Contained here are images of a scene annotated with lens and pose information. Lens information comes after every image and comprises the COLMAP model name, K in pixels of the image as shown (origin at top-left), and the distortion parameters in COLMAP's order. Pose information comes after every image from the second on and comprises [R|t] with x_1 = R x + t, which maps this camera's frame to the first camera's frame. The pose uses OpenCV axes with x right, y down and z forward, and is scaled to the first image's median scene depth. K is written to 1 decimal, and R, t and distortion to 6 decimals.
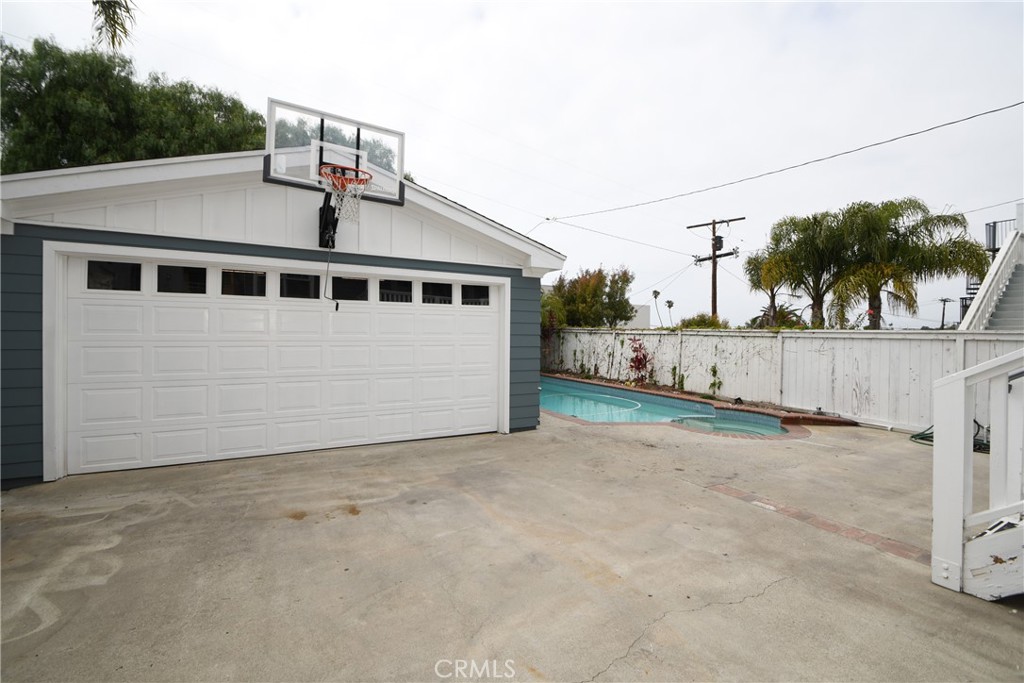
lens RADIAL K [[454.8, 0, 505.6], [0, 454.8, 331.5], [0, 0, 1]] dist [0.002088, -0.008570]
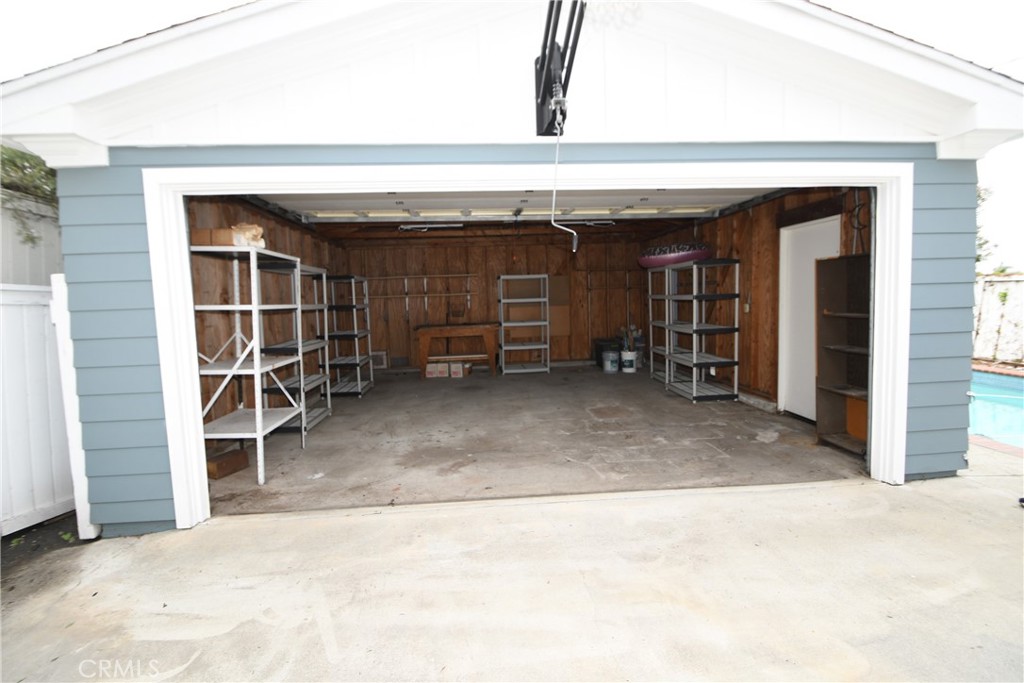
lens RADIAL K [[454.8, 0, 505.6], [0, 454.8, 331.5], [0, 0, 1]] dist [0.002088, -0.008570]
pose [[0.914602, -0.012769, -0.404153, -0.288902], [0.043057, 0.996894, 0.065943, 0.010493], [0.402056, -0.077714, 0.912311, 0.598970]]
